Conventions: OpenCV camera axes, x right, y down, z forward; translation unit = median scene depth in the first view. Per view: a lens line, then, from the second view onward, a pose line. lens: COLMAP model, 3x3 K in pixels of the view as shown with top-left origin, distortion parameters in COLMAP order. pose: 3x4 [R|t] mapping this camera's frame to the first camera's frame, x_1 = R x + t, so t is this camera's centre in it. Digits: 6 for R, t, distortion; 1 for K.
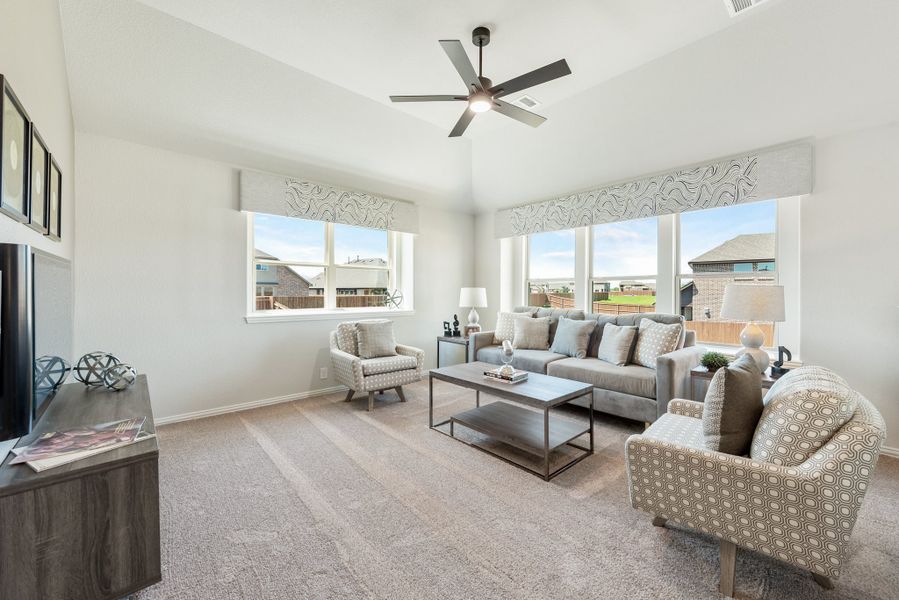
lens RADIAL K [[343.5, 0, 472.7], [0, 343.5, 298.7], [0, 0, 1]] dist [0.000168, -0.000109]
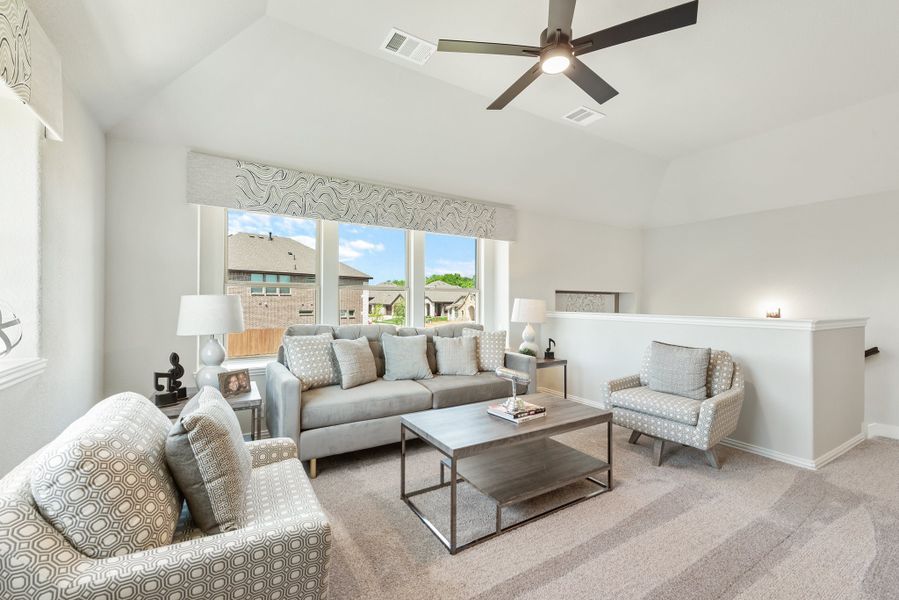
lens RADIAL K [[361.3, 0, 446.9], [0, 361.3, 299.6], [0, 0, 1]] dist [0.002351, -0.000348]
pose [[0.243150, 0.005728, 0.969972, -0.471520], [0.012023, 0.999888, -0.008918, -0.017236], [-0.969914, 0.013831, 0.243053, 0.594311]]
